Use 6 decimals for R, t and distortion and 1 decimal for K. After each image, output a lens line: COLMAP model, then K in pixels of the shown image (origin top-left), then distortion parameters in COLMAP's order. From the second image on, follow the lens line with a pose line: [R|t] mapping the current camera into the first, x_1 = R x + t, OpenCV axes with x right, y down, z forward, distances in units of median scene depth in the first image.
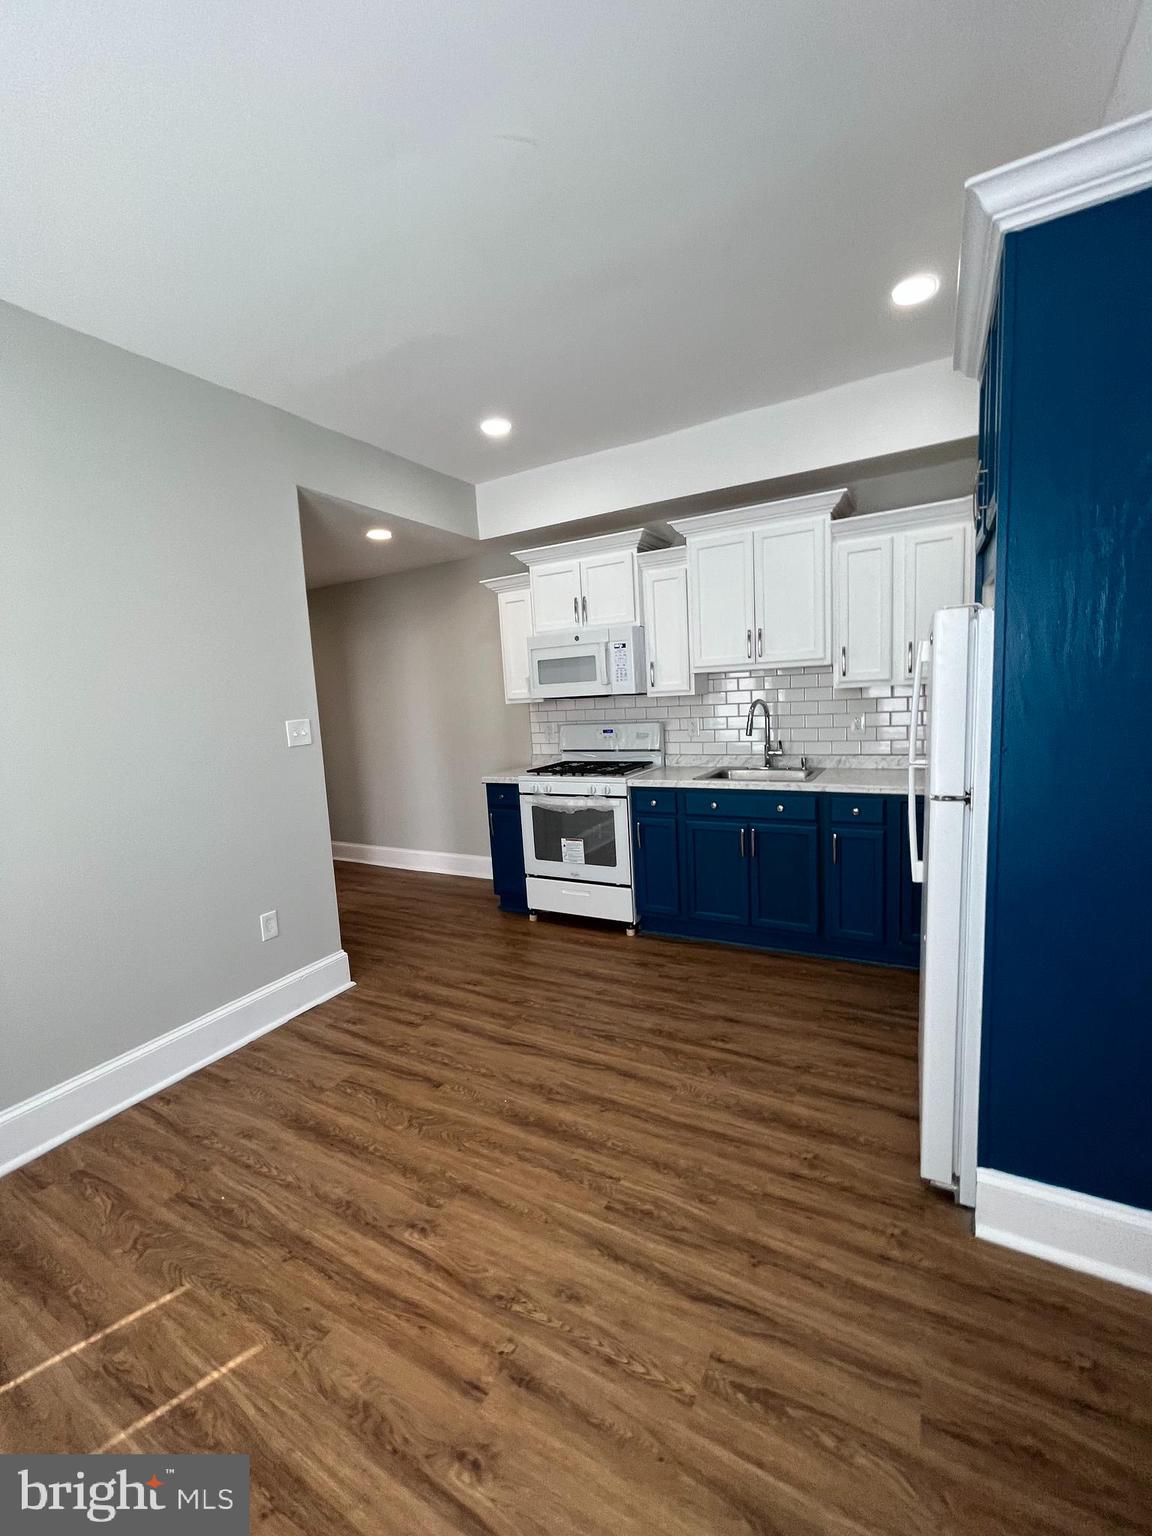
lens RADIAL K [[624.1, 0, 576.0], [0, 624.1, 772.1], [0, 0, 1]] dist [0.000297, -0.000204]
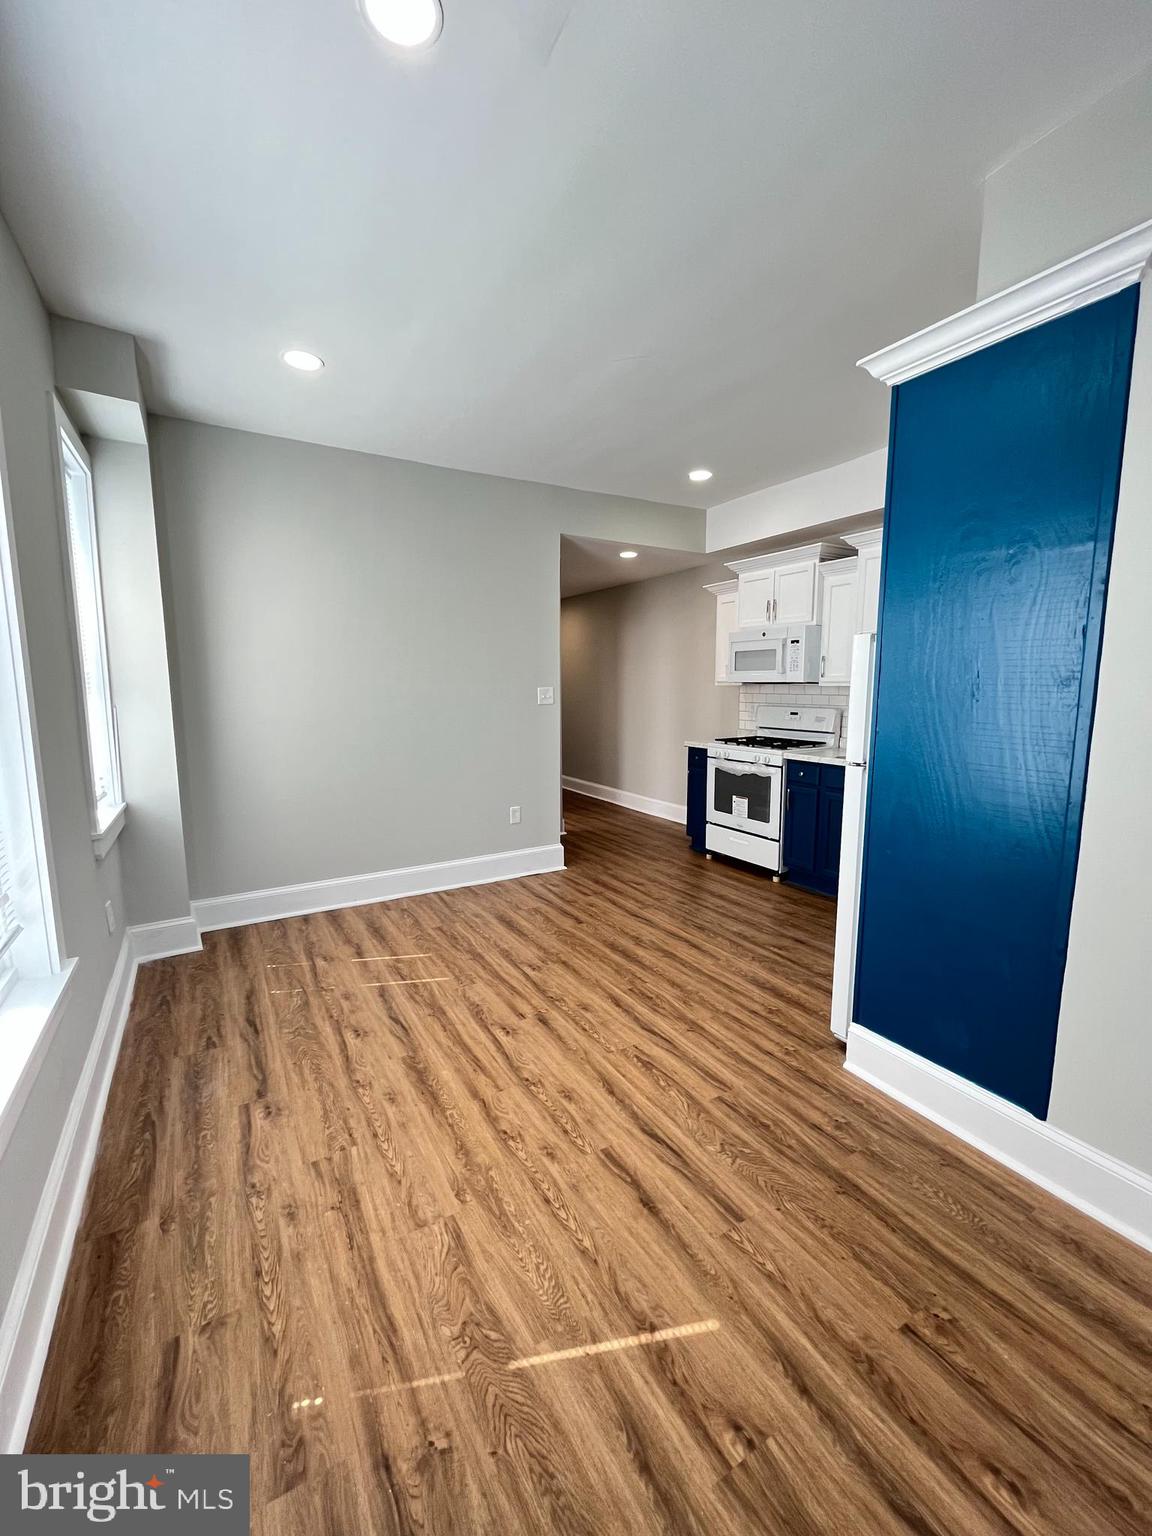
lens RADIAL K [[624.1, 0, 576.0], [0, 624.1, 772.1], [0, 0, 1]] dist [0.000297, -0.000204]
pose [[0.865880, 0.122570, -0.485003, 0.374064], [-0.106121, 0.992458, 0.061356, 0.020443], [0.488866, -0.001658, 0.872357, -0.294621]]
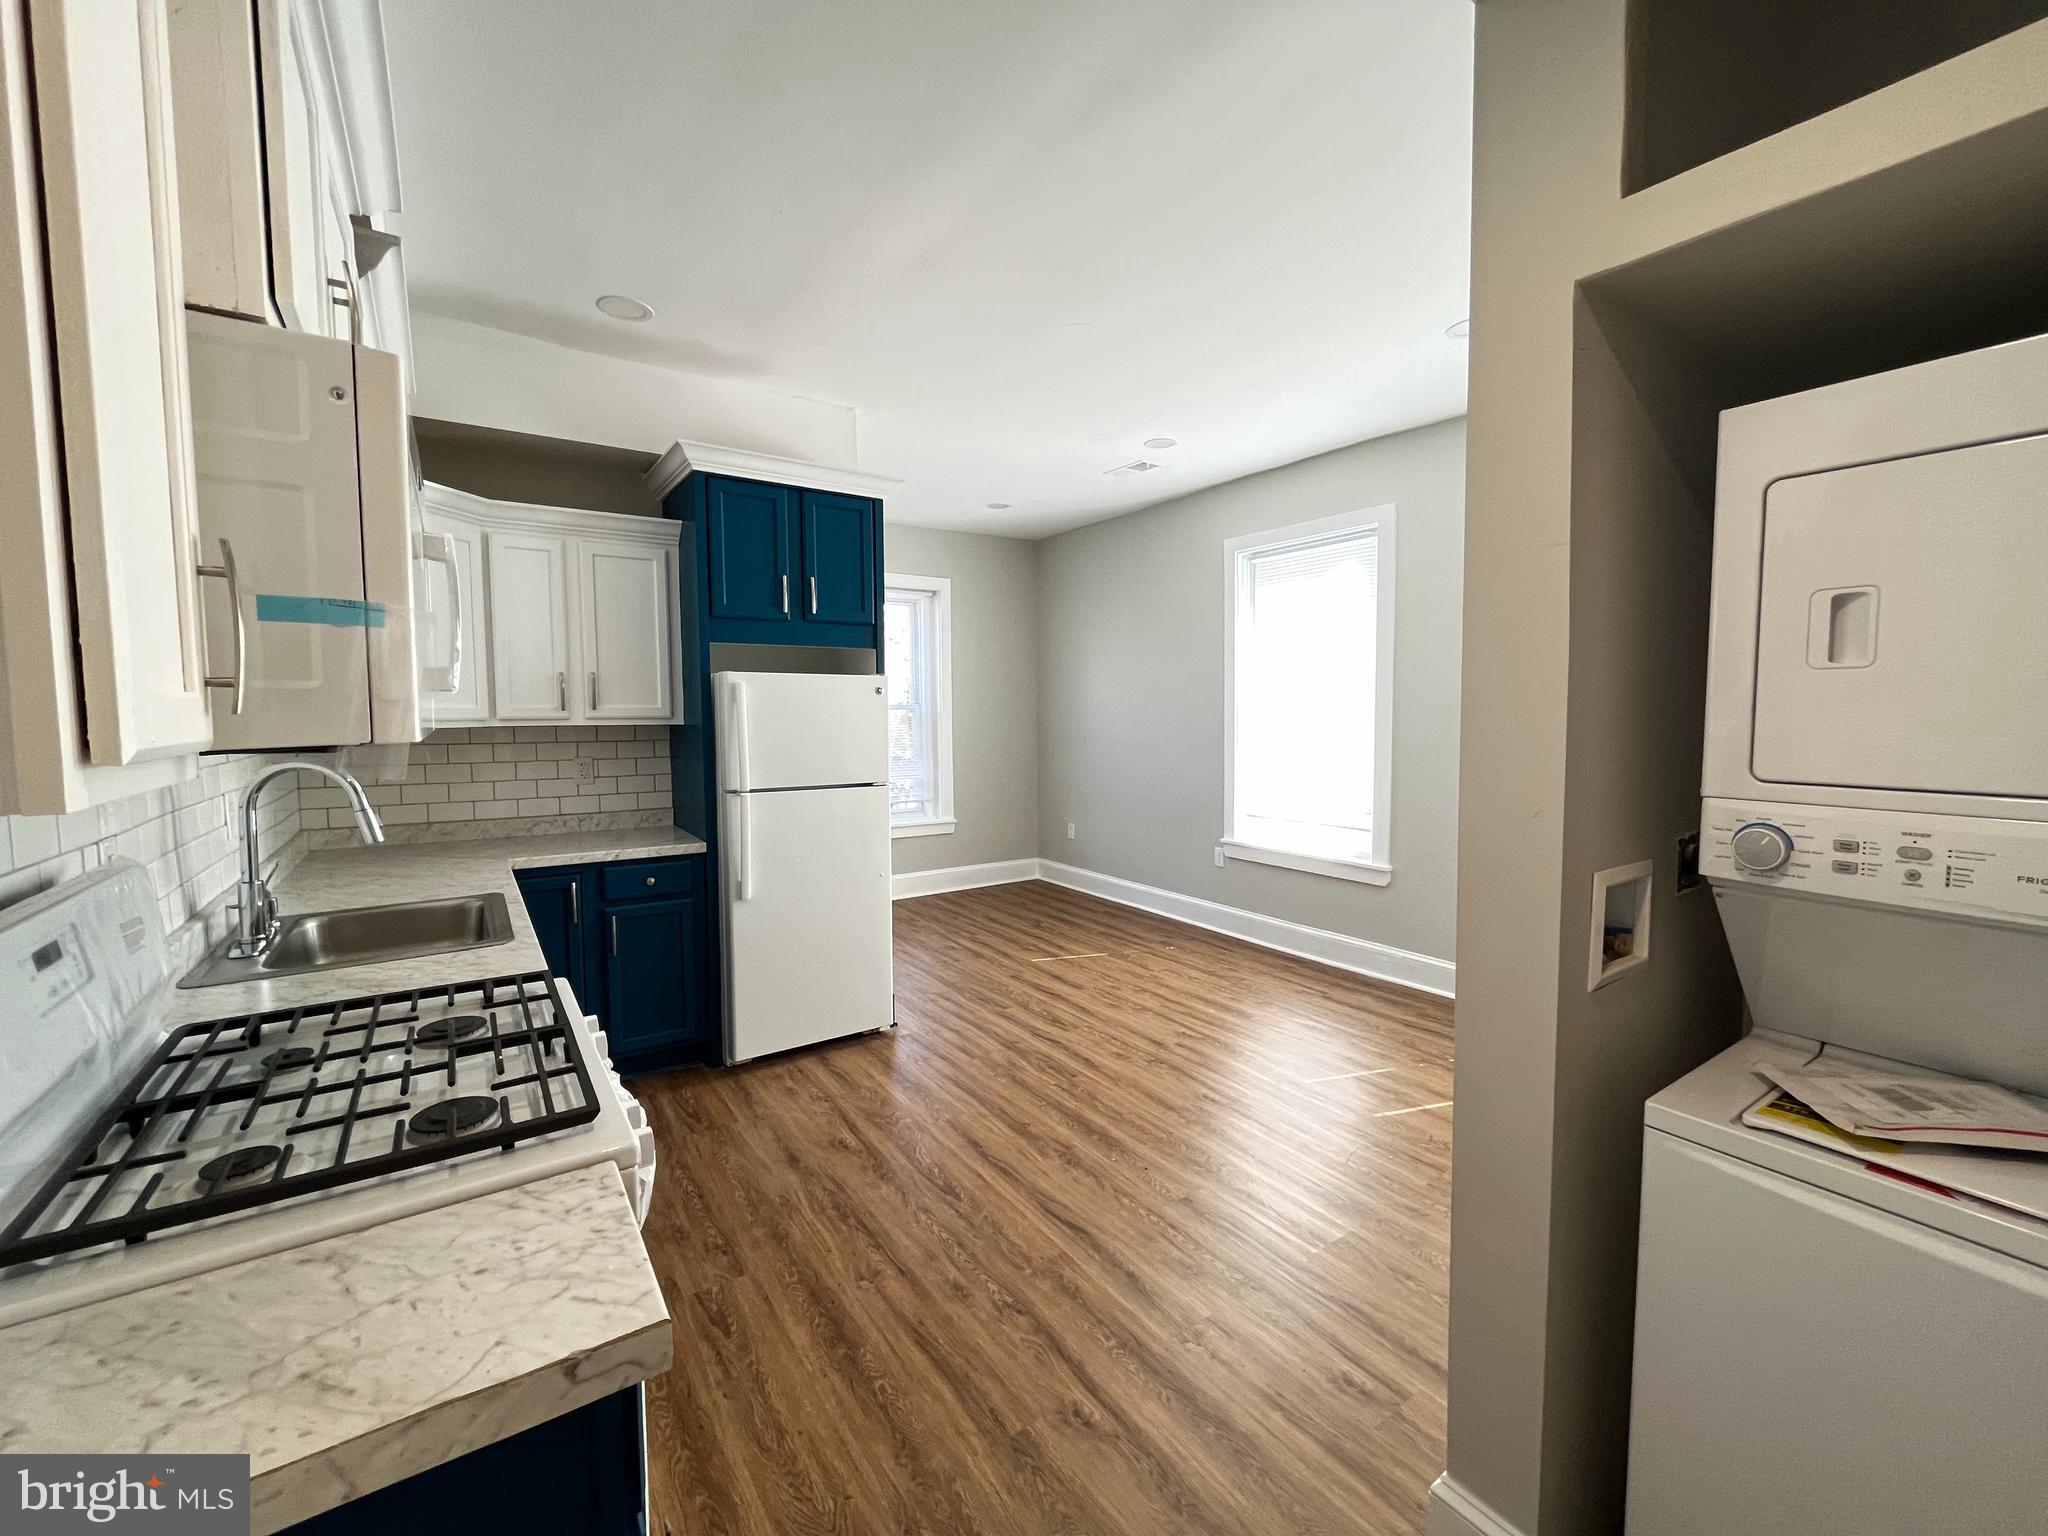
lens RADIAL K [[832.1, 0, 1021.4], [0, 832.1, 770.2], [0, 0, 1]] dist [0.000297, -0.000204]
pose [[-0.893294, 0.026604, 0.448684, -0.395365], [0.110837, 0.980458, 0.162534, -0.166099], [-0.435592, 0.194922, -0.878786, 1.448018]]
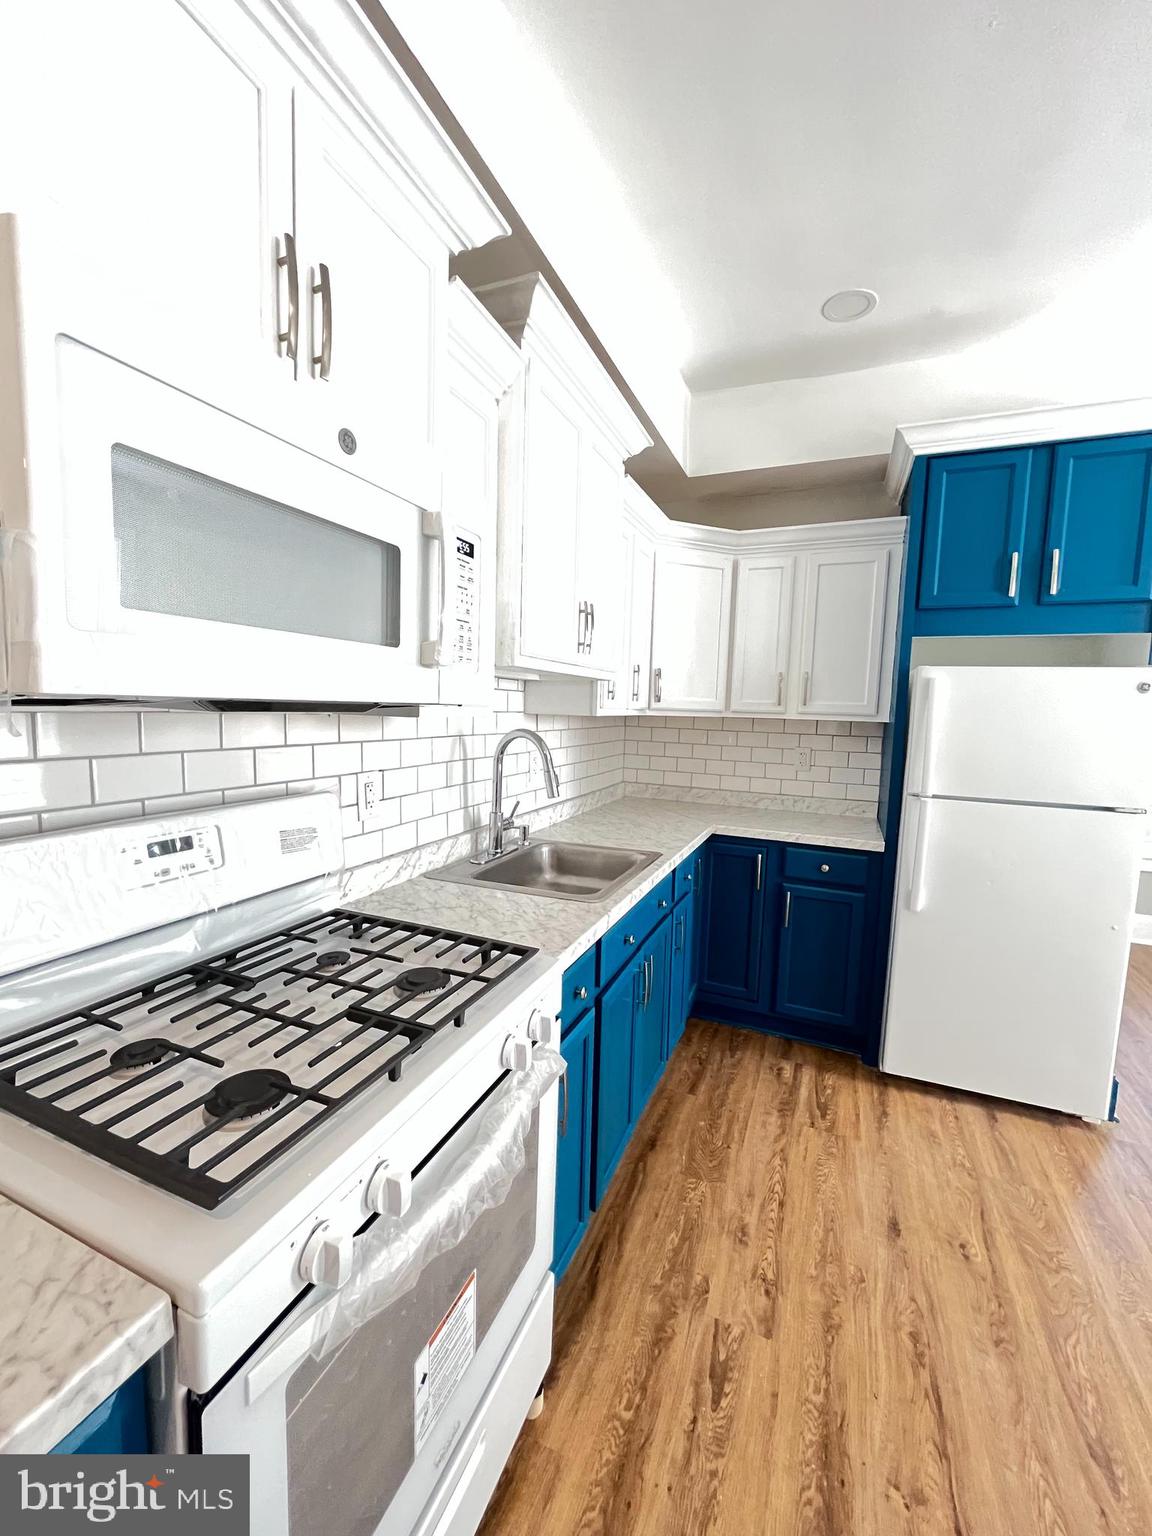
lens RADIAL K [[624.1, 0, 576.0], [0, 624.1, 772.1], [0, 0, 1]] dist [0.000297, -0.000204]
pose [[-0.114213, -0.049710, 0.992212, -0.285548], [0.108154, 0.992189, 0.062158, -0.125447], [-0.987552, 0.114411, -0.107945, 1.164224]]
